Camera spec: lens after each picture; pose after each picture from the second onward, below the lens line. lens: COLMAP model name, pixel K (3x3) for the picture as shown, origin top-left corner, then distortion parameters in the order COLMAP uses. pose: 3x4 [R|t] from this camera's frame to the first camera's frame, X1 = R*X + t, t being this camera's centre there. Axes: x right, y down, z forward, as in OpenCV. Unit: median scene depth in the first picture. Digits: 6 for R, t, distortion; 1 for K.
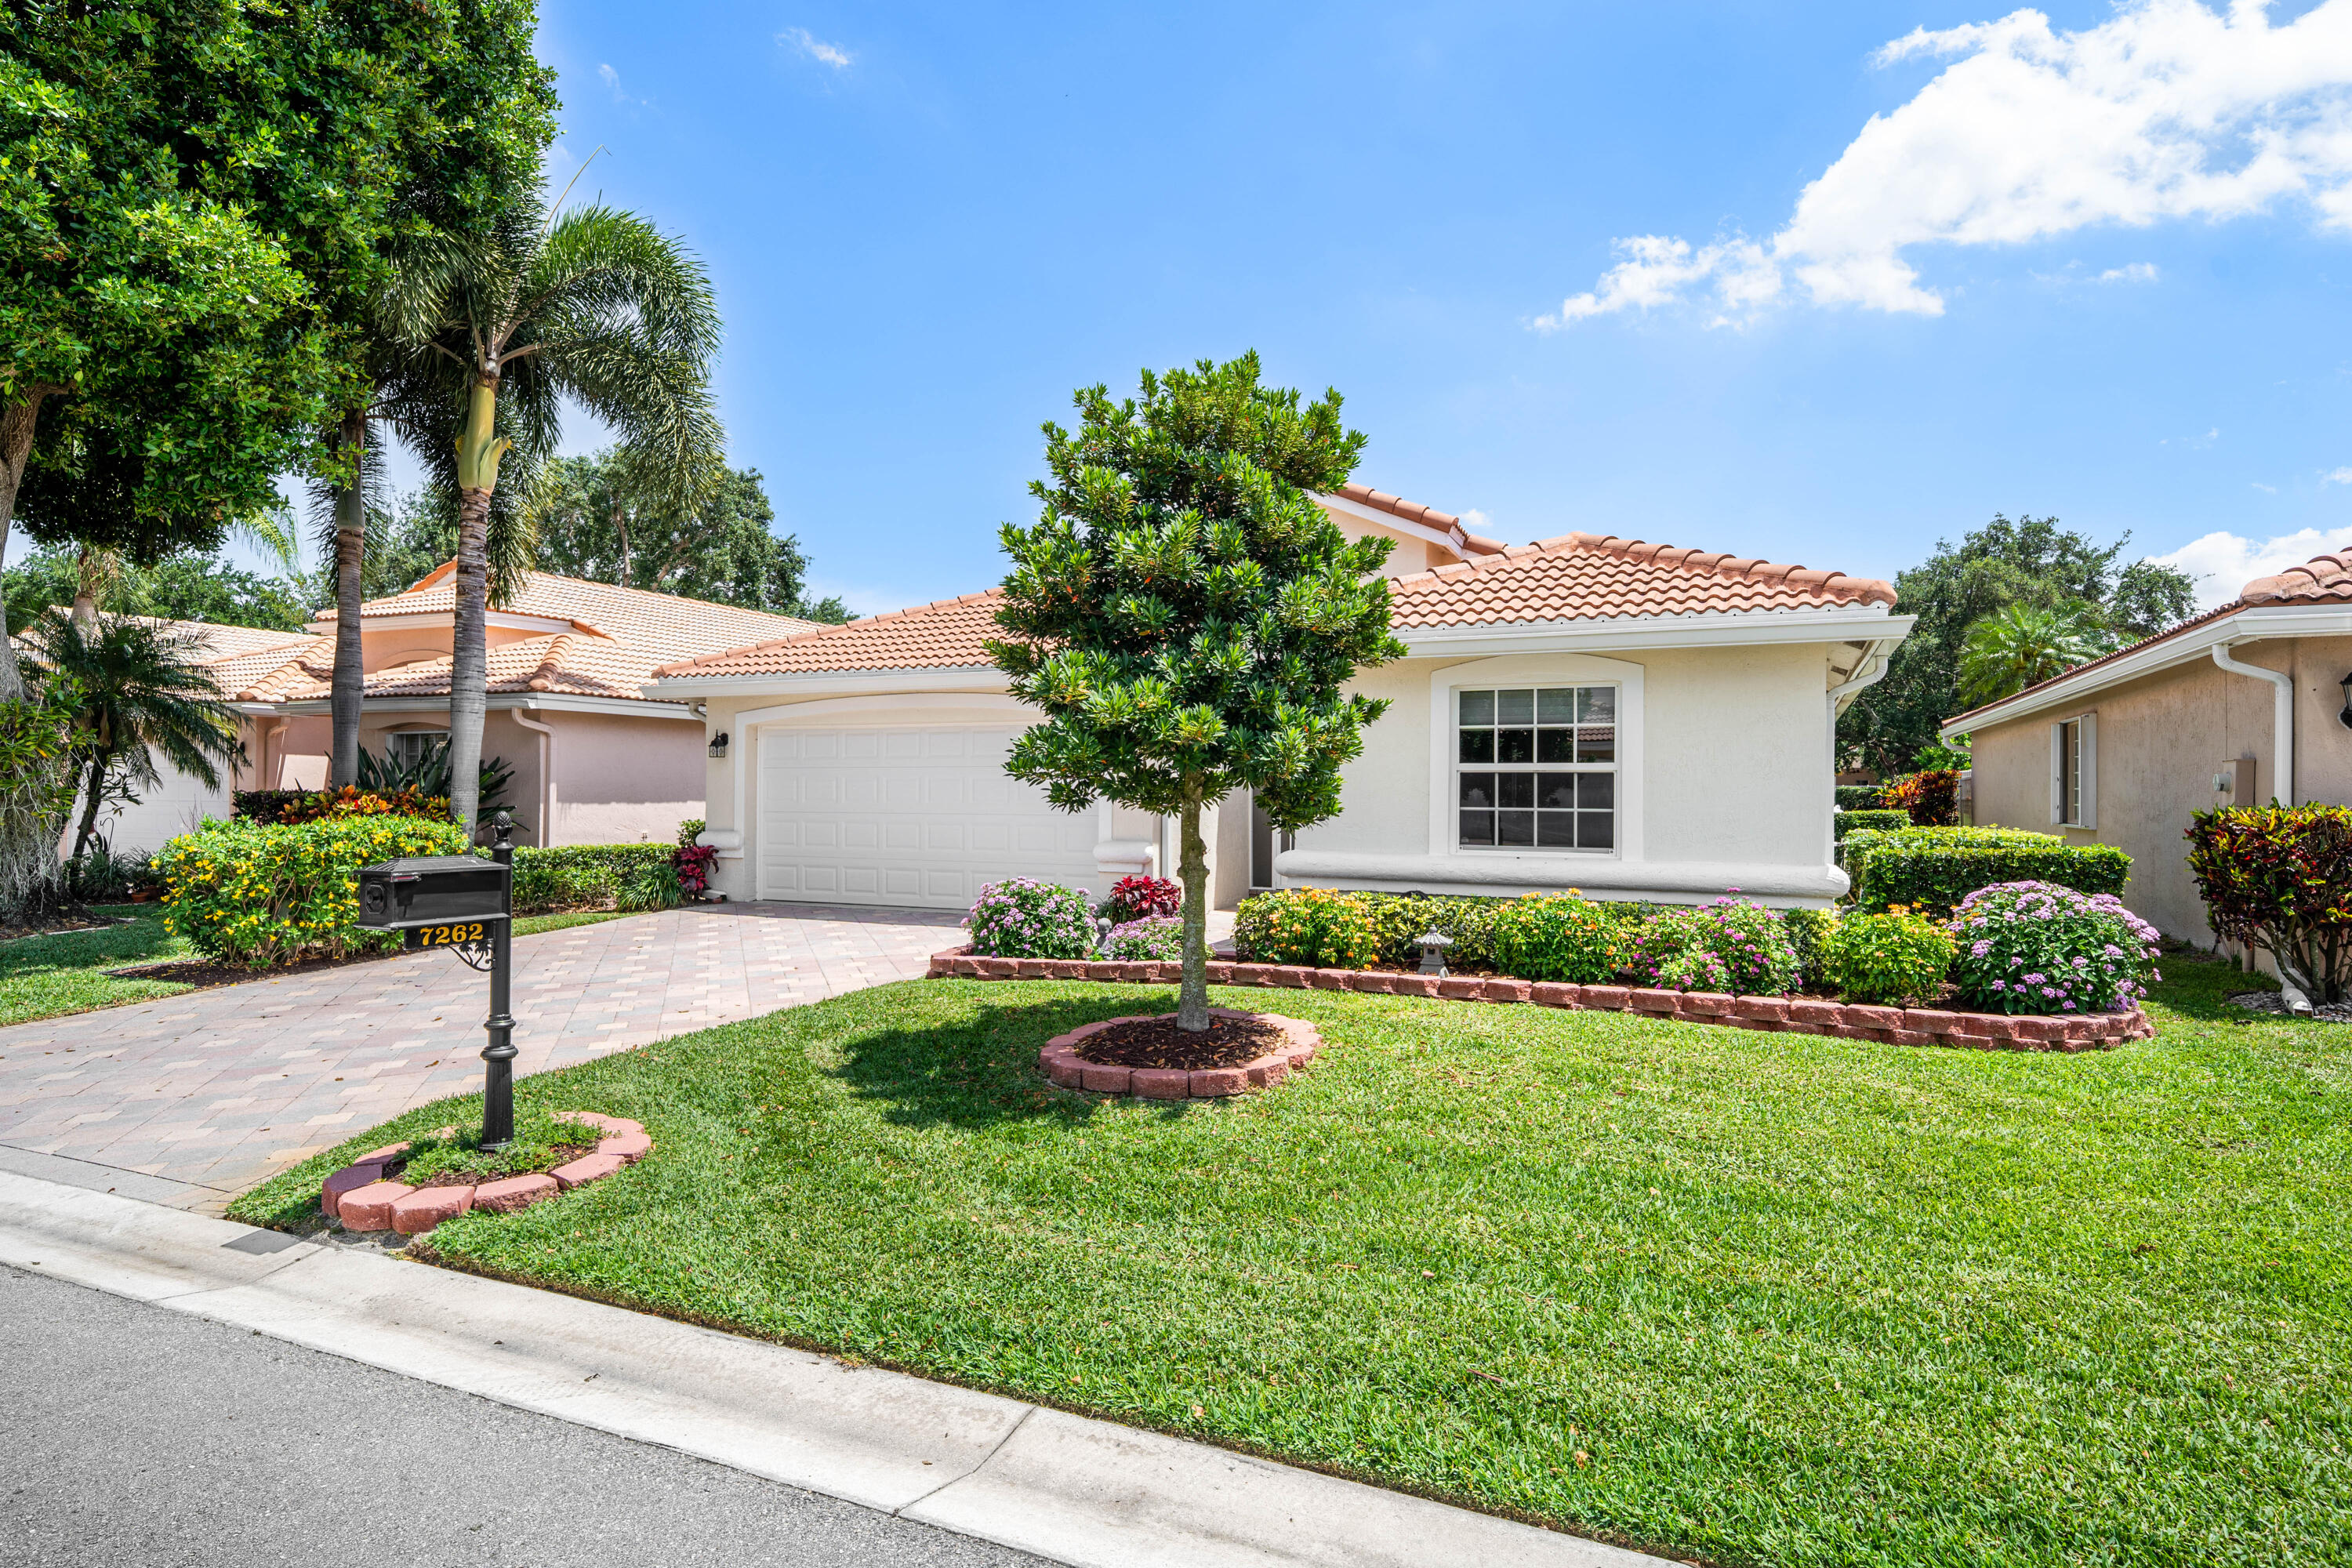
lens RADIAL K [[1323.0, 0, 1175.9], [0, 1323.0, 774.0], [0, 0, 1]] dist [-0.004625, 0.003780]
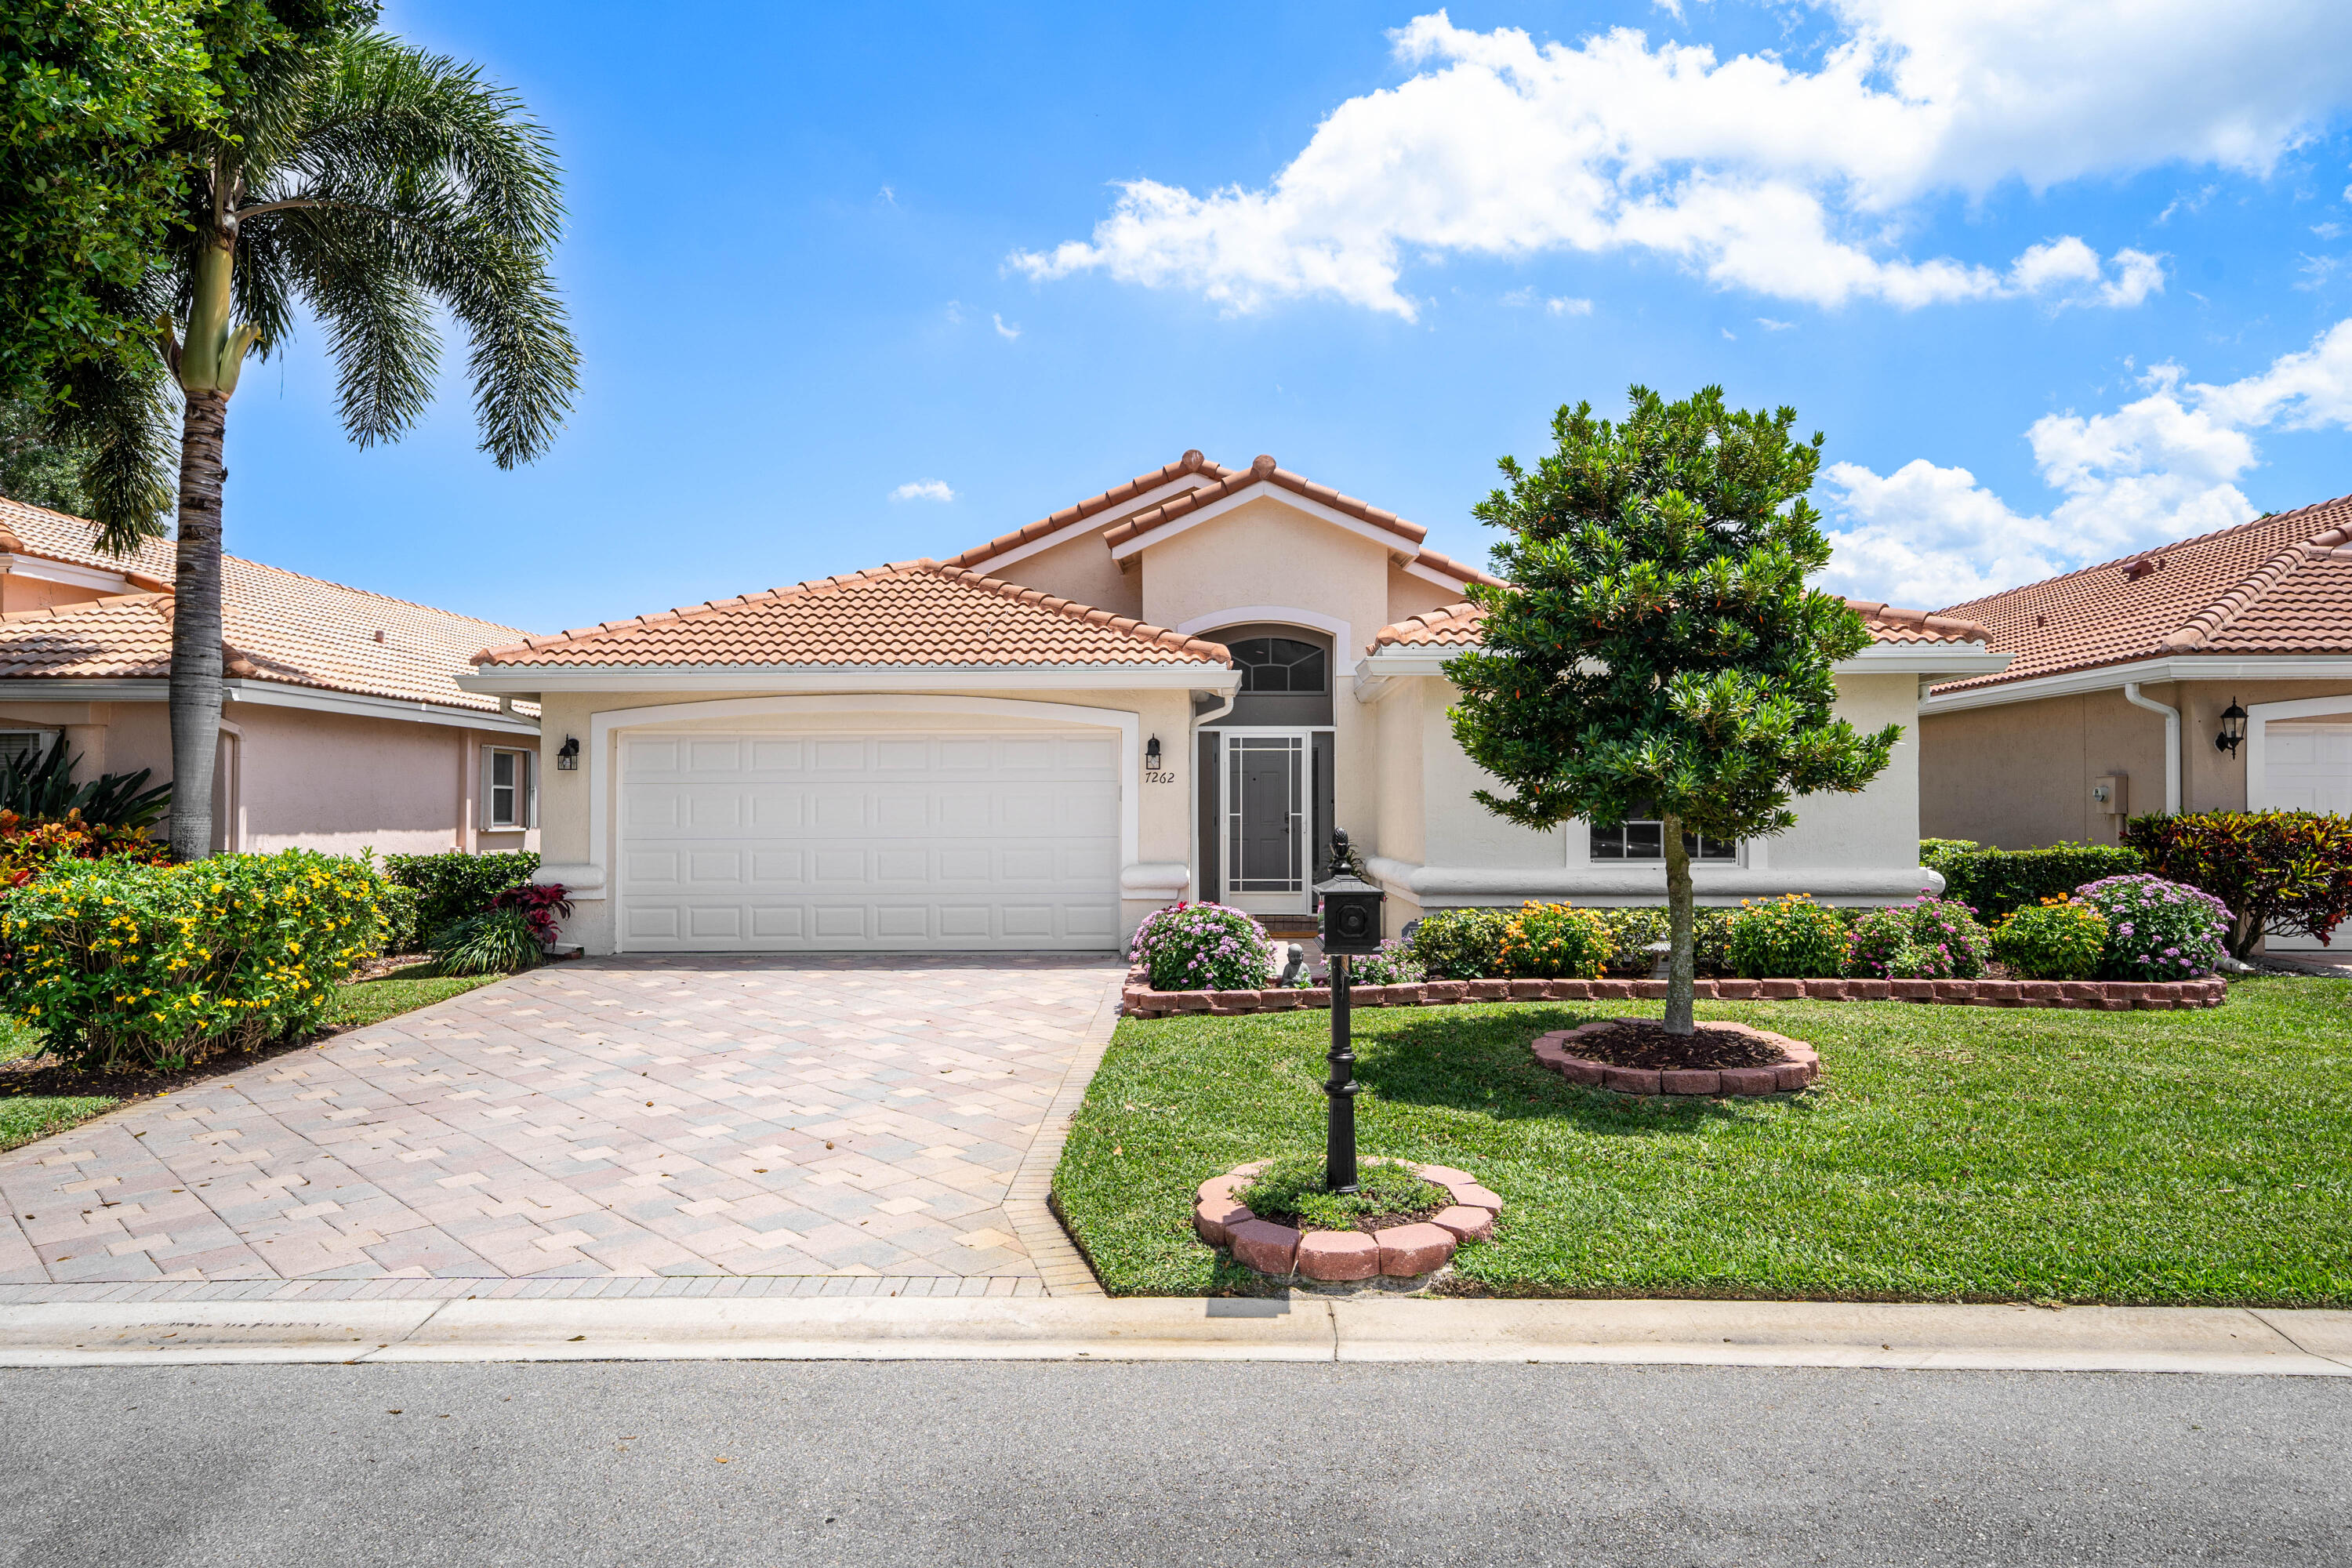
lens RADIAL K [[1579.2, 0, 1180.4], [0, 1579.2, 797.1], [0, 0, 1]] dist [0.007580, -0.002738]
pose [[0.913273, -0.004835, 0.407320, -0.599155], [0.002582, 0.999978, 0.006083, -0.002361], [-0.407340, -0.004504, 0.913265, 0.012123]]
